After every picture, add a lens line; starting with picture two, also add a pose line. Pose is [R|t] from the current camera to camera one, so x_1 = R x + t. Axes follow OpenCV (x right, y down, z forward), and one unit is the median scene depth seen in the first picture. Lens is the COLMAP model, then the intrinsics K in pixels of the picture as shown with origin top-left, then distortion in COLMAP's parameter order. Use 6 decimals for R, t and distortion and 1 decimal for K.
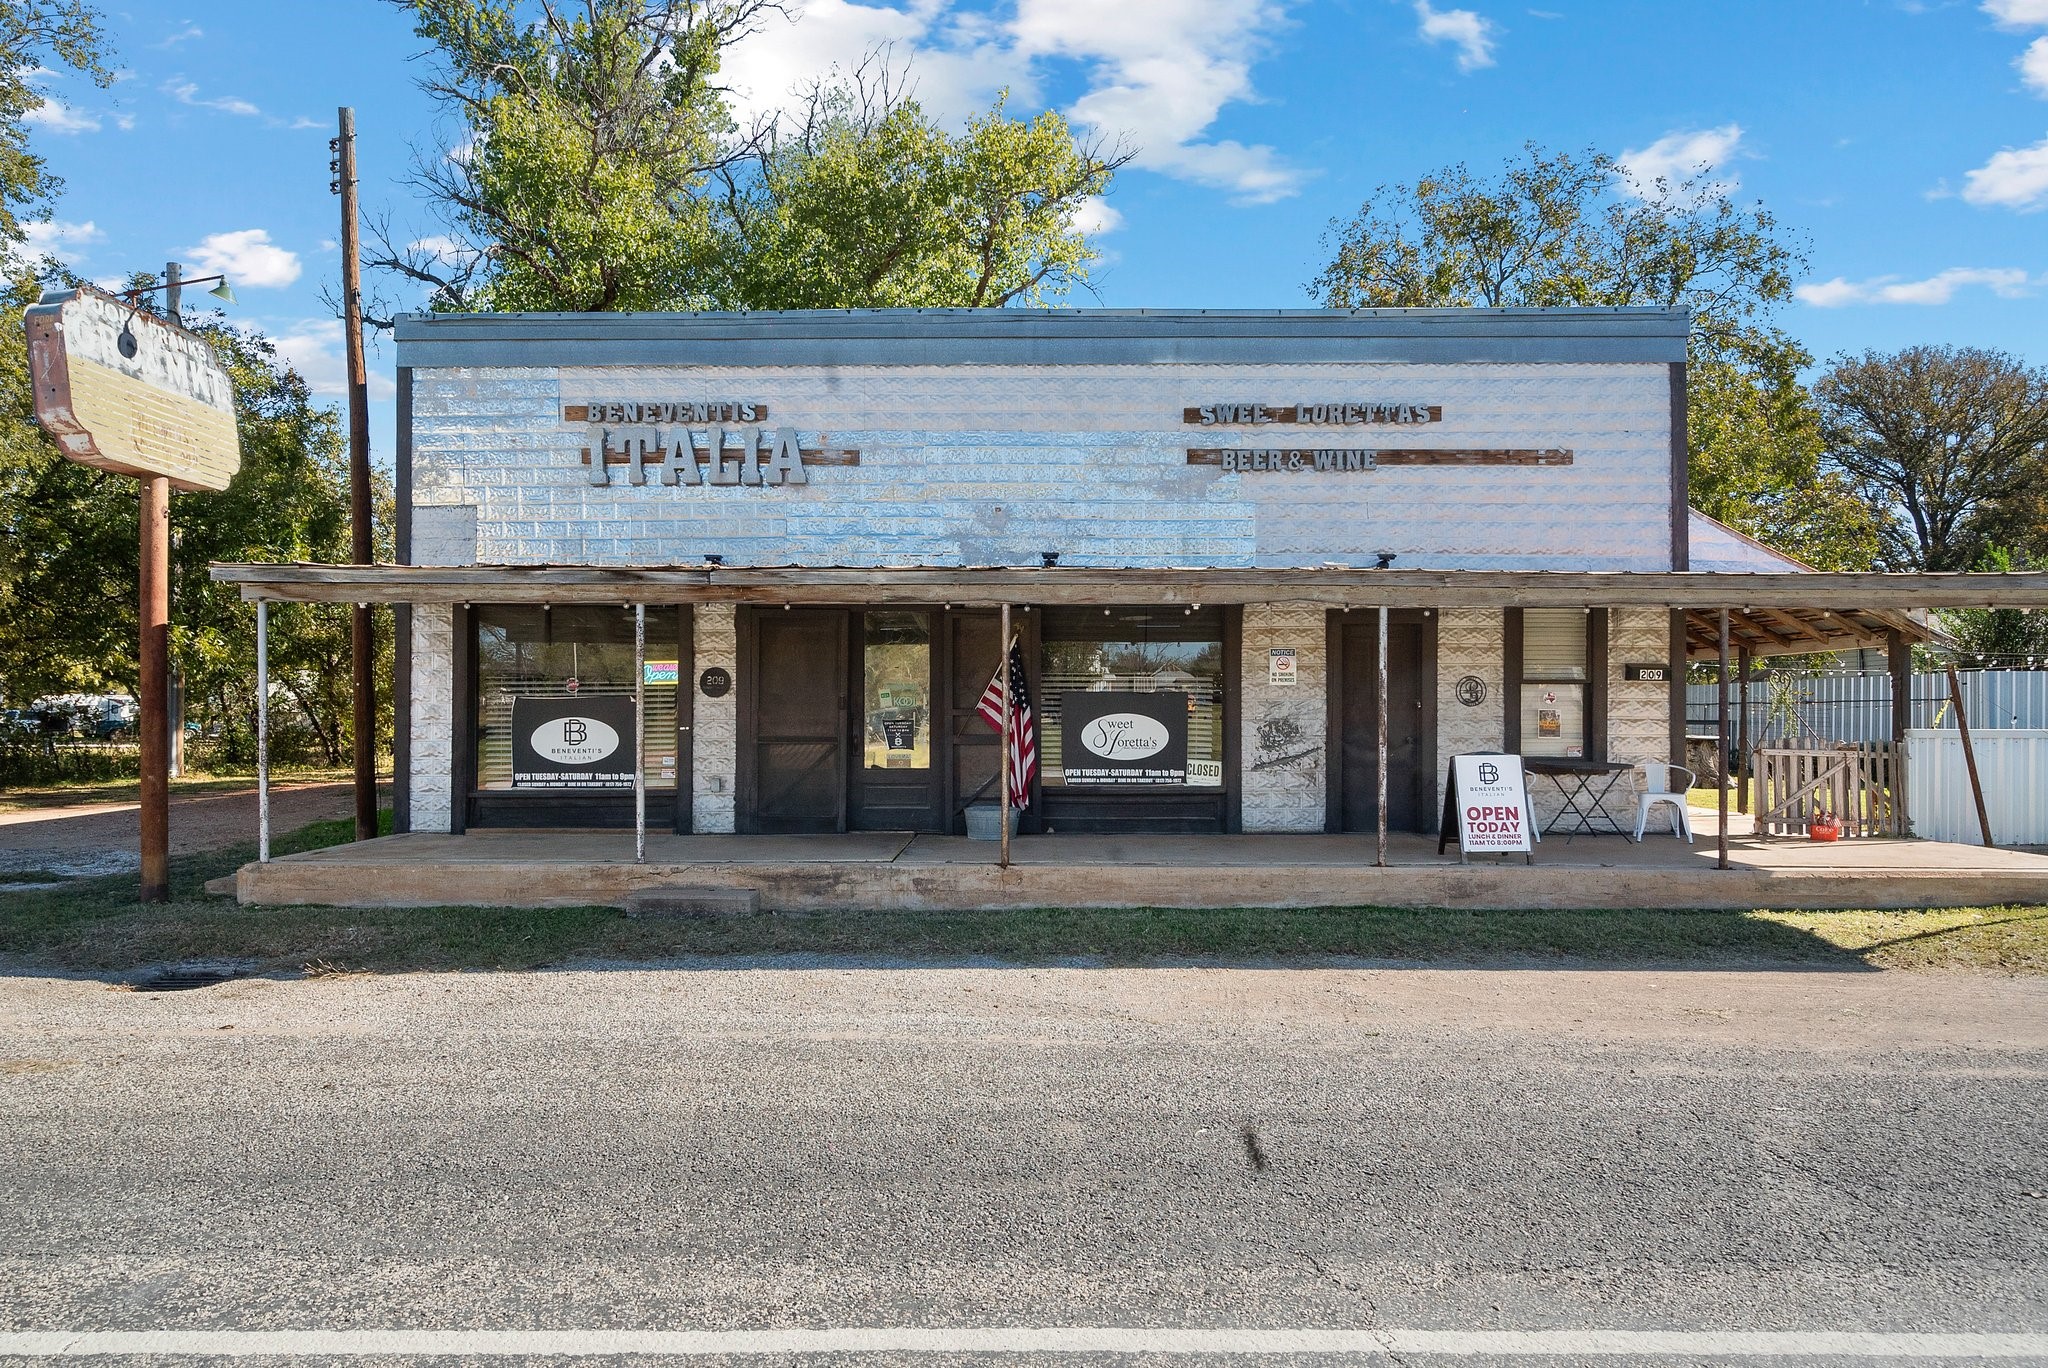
lens RADIAL K [[1158.6, 0, 1023.2], [0, 1158.6, 685.8], [0, 0, 1]] dist [0.005193, 0.001038]
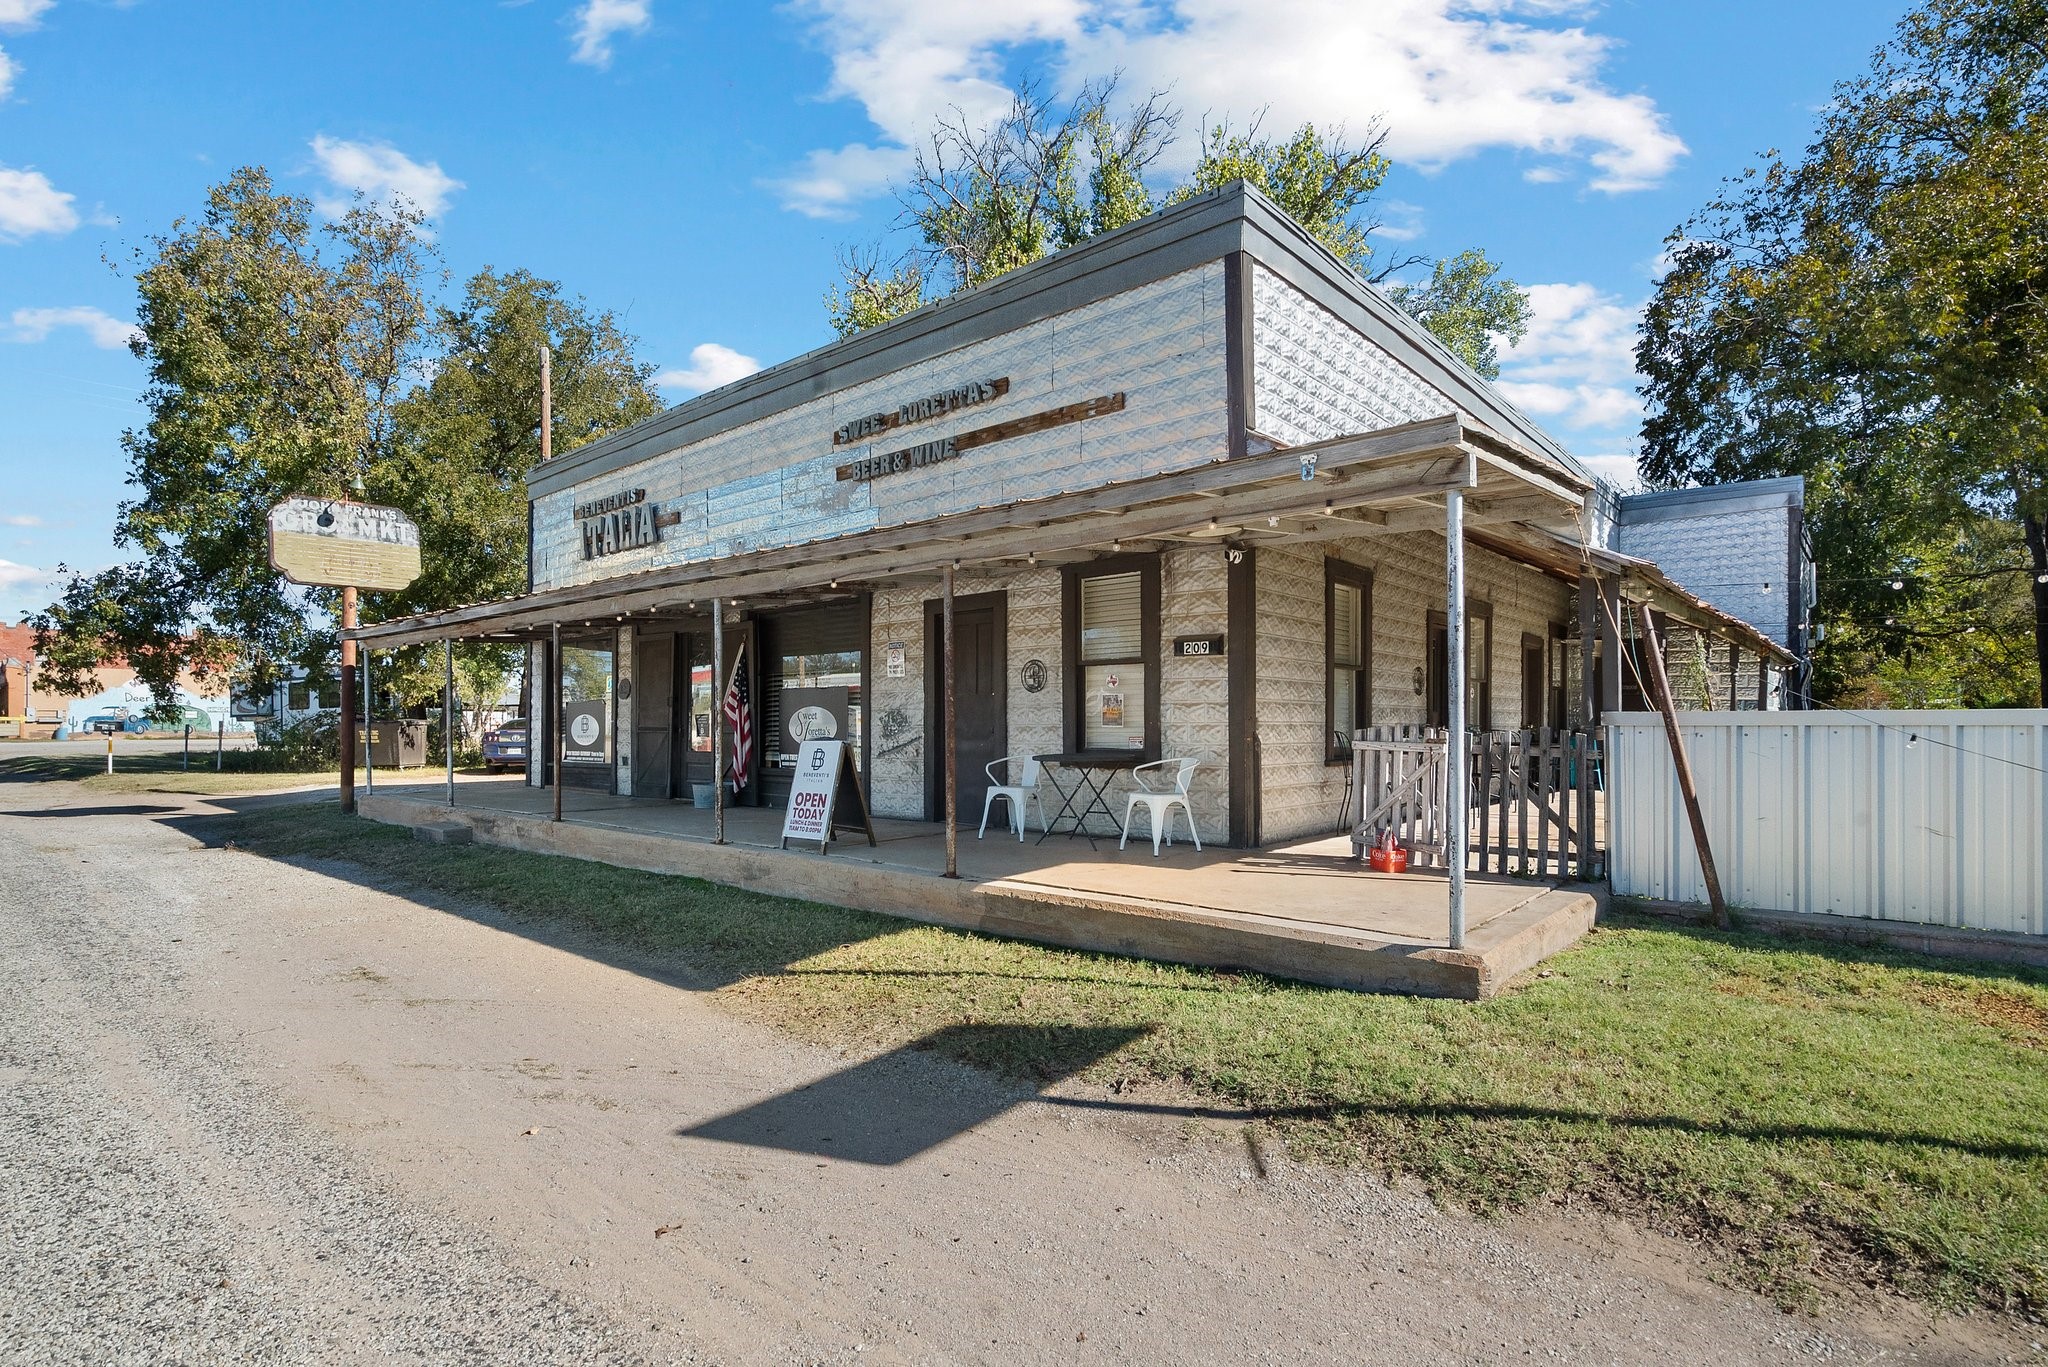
lens RADIAL K [[987.5, 0, 1026.6], [0, 987.5, 699.1], [0, 0, 1]] dist [0.000022, 0.001352]
pose [[0.760966, -0.020666, -0.648463, 0.892467], [0.020992, 0.999754, -0.007228, 0.028500], [0.648452, -0.008113, 0.761212, 0.395036]]
